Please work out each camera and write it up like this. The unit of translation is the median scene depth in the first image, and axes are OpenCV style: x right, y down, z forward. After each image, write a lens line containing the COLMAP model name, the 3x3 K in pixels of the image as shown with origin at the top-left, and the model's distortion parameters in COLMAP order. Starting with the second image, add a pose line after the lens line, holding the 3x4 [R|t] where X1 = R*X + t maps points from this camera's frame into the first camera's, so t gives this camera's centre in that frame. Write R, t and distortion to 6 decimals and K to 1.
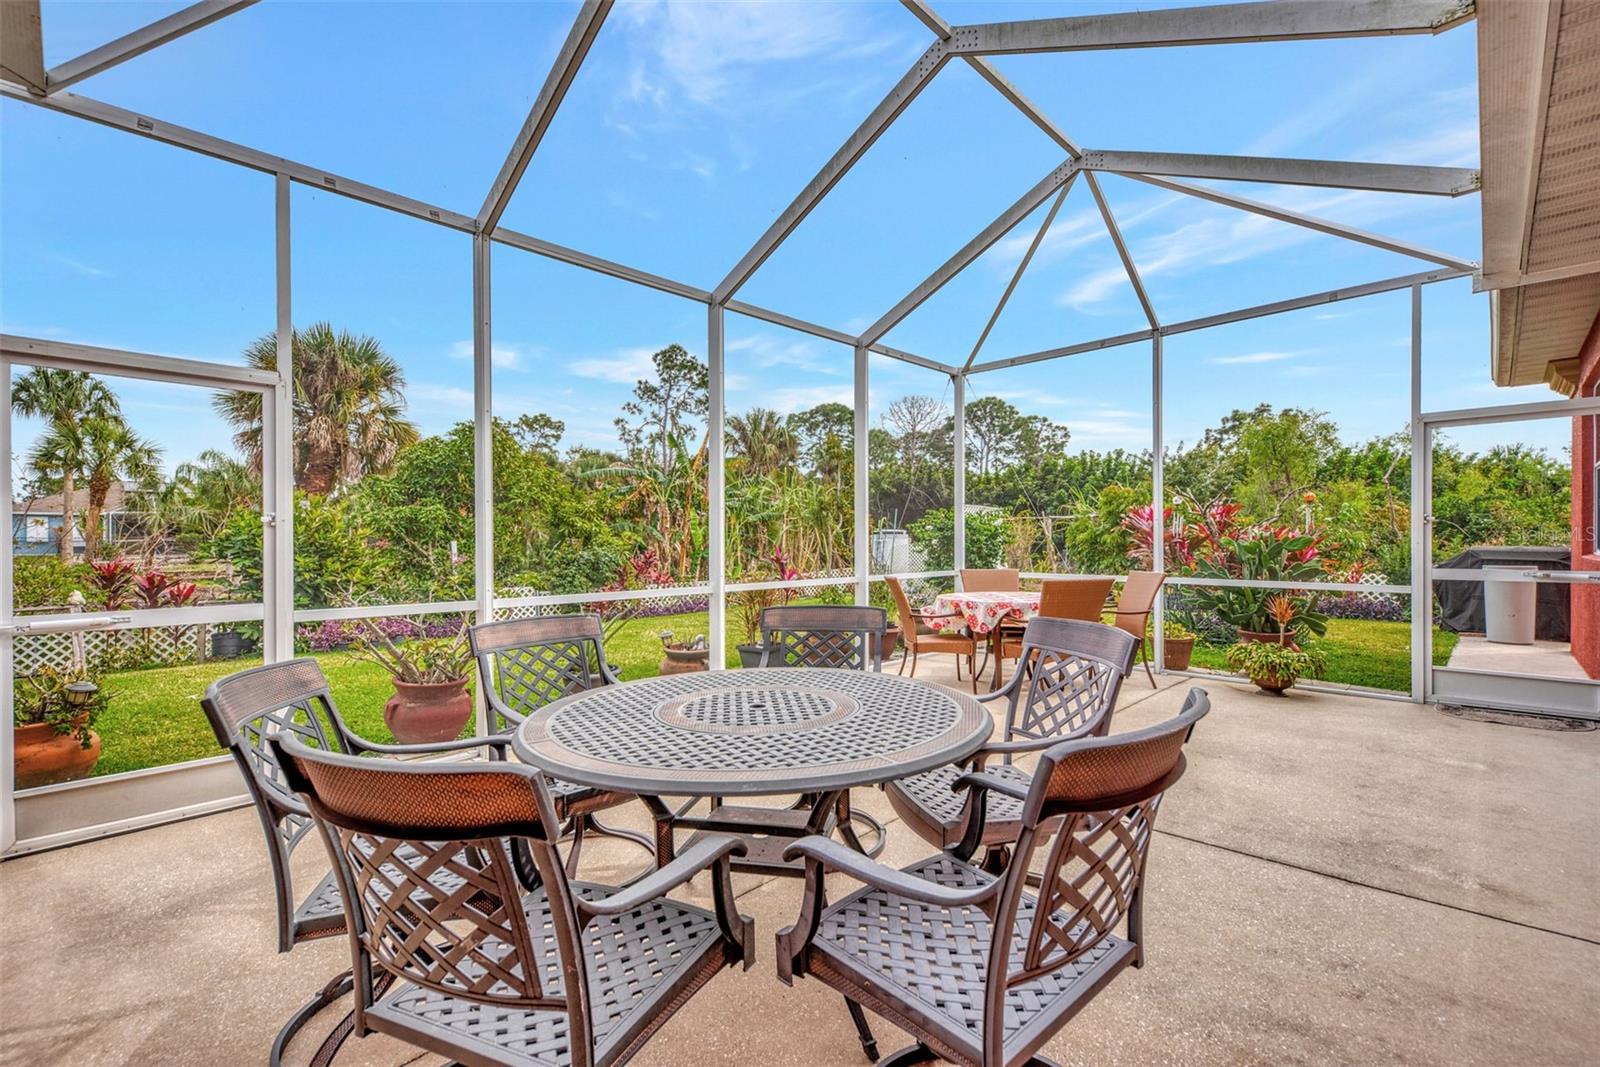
lens RADIAL K [[713.9, 0, 800.0], [0, 713.9, 533.5], [0, 0, 1]] dist [0.000952, -0.007611]
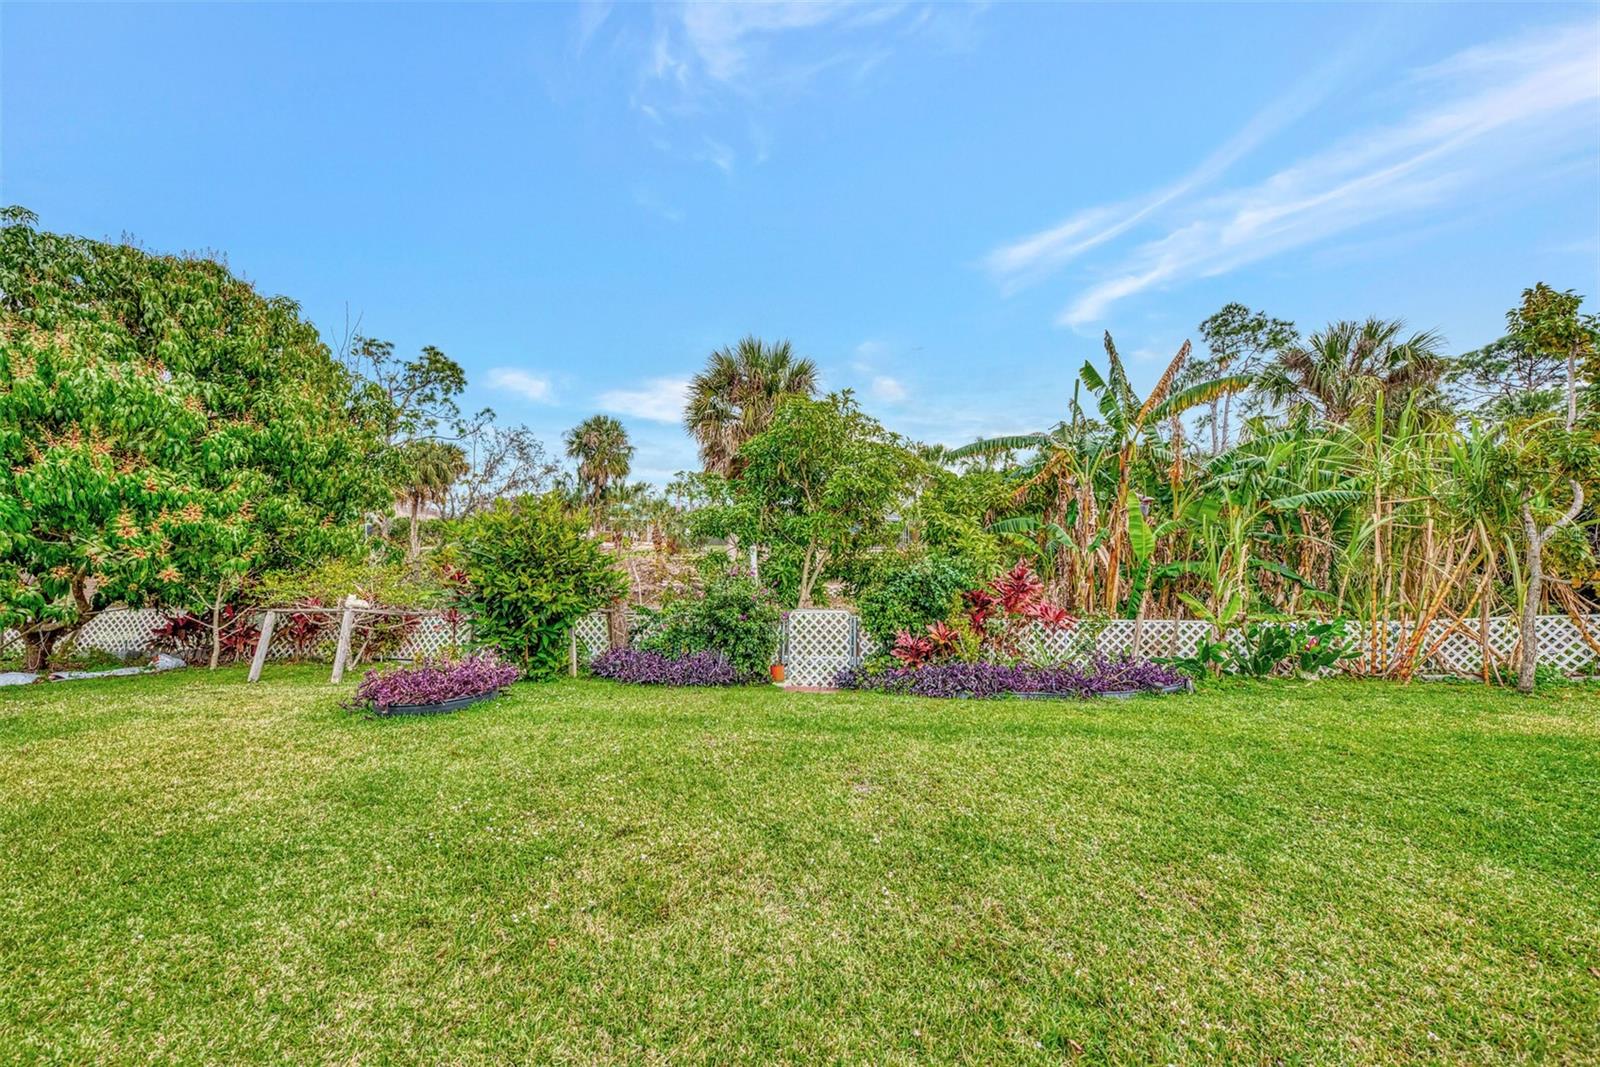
lens RADIAL K [[561.2, 0, 790.9], [0, 561.2, 539.4], [0, 0, 1]] dist [0.016354, -0.008311]
pose [[0.638908, 0.006819, -0.769253, 0.006899], [0.006503, 0.999877, 0.014265, -0.001549], [0.769256, -0.014116, 0.638785, 0.172982]]
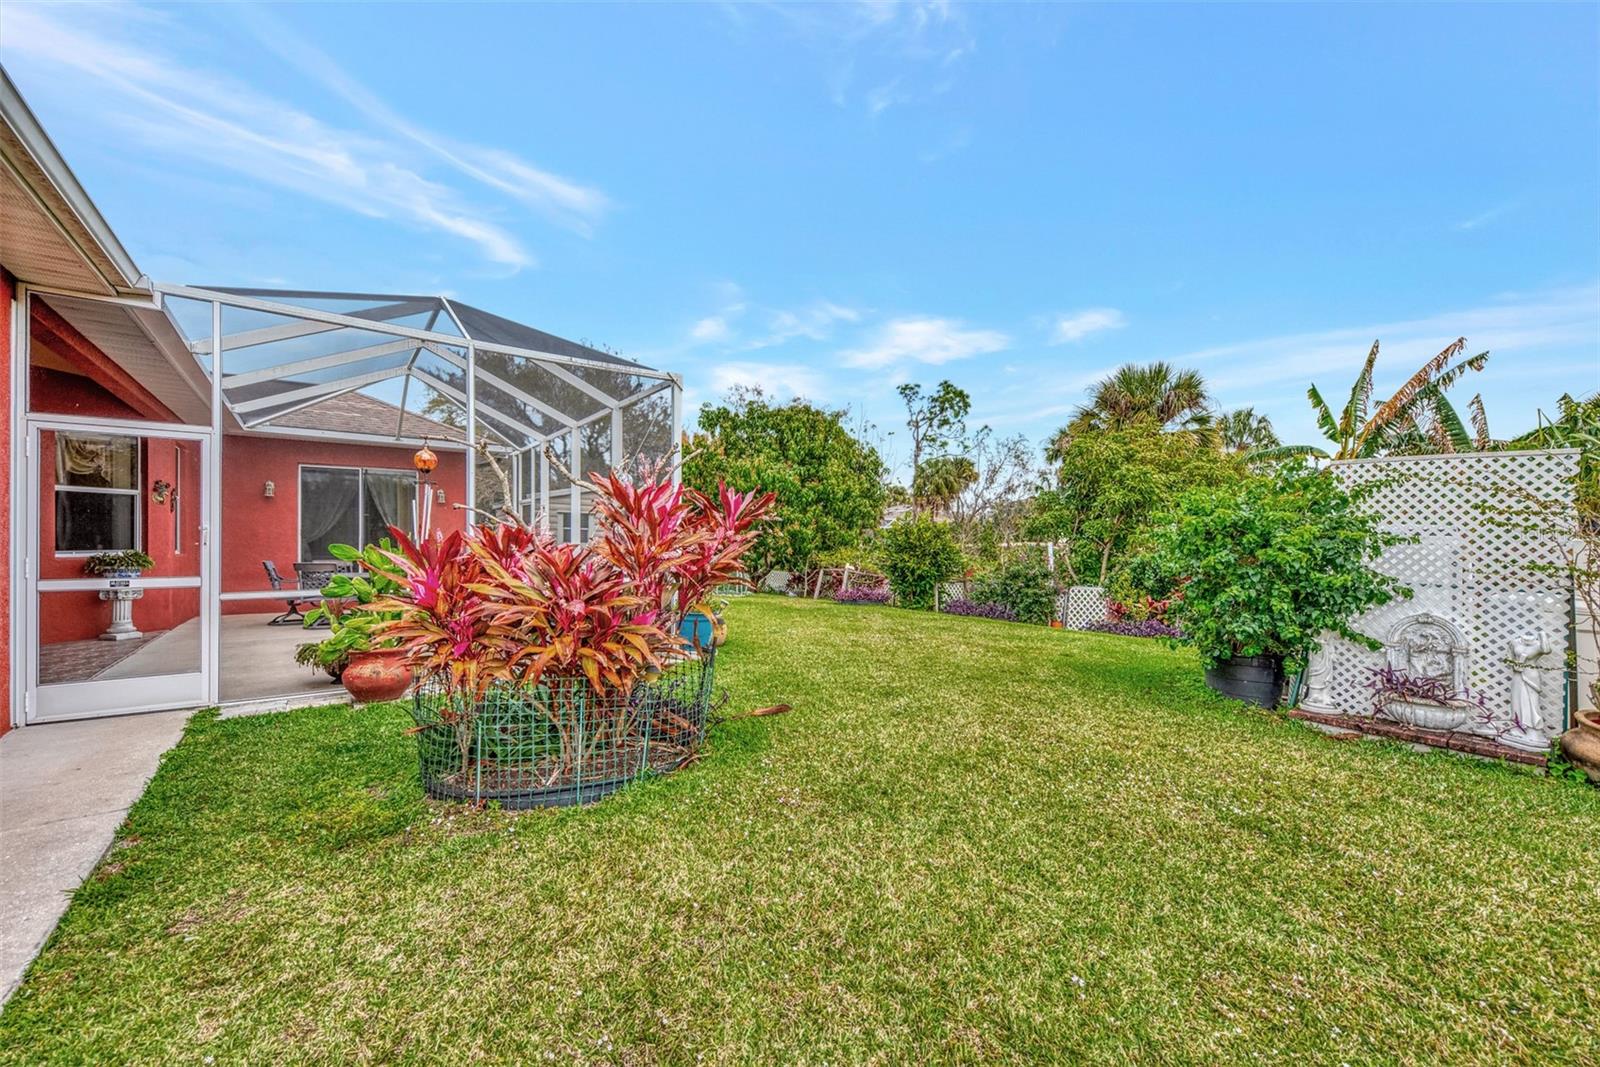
lens RADIAL K [[641.8, 0, 800.0], [0, 641.8, 533.5], [0, 0, 1]] dist [-0.000640, -0.000097]
pose [[-0.148590, -0.003272, -0.988893, 0.168456], [0.009763, 0.999941, -0.004775, -0.000541], [0.988851, -0.010364, -0.148549, 0.204719]]
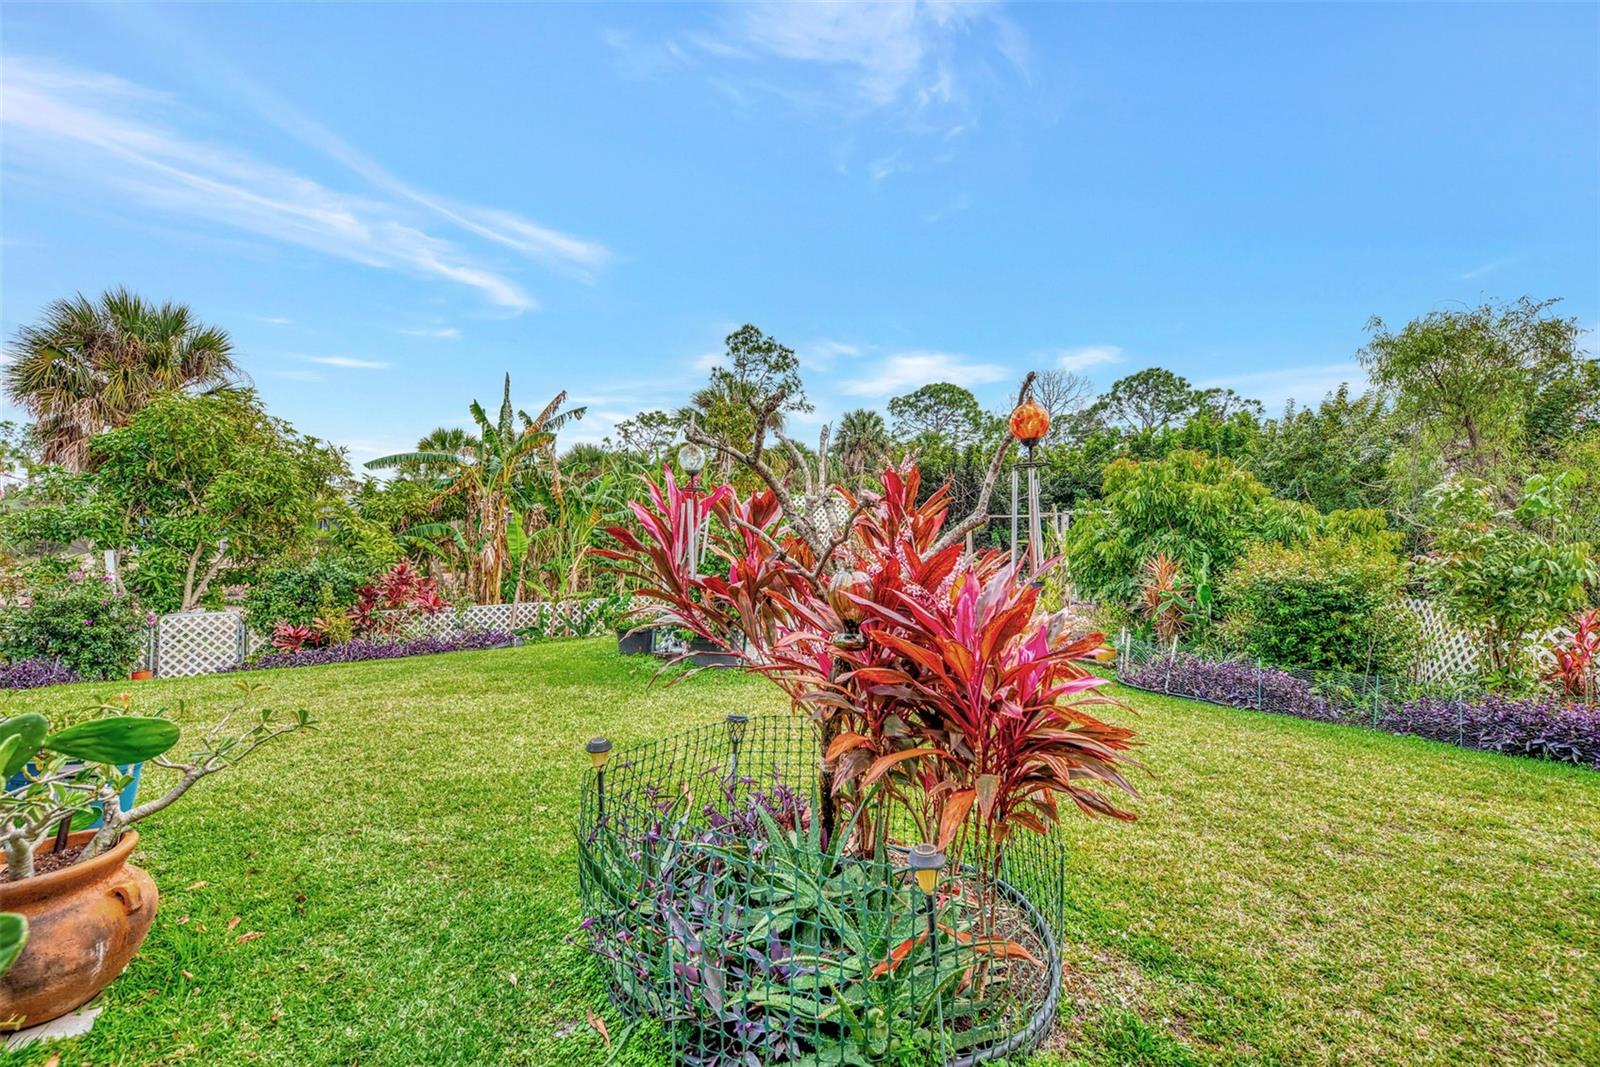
lens RADIAL K [[724.2, 0, 803.3], [0, 724.2, 545.5], [0, 0, 1]] dist [0.020708, -0.008349]
pose [[0.970813, 0.003992, -0.239806, 0.111340], [0.000659, 0.999813, 0.019311, -0.002432], [0.239839, -0.018905, 0.970629, 0.117445]]
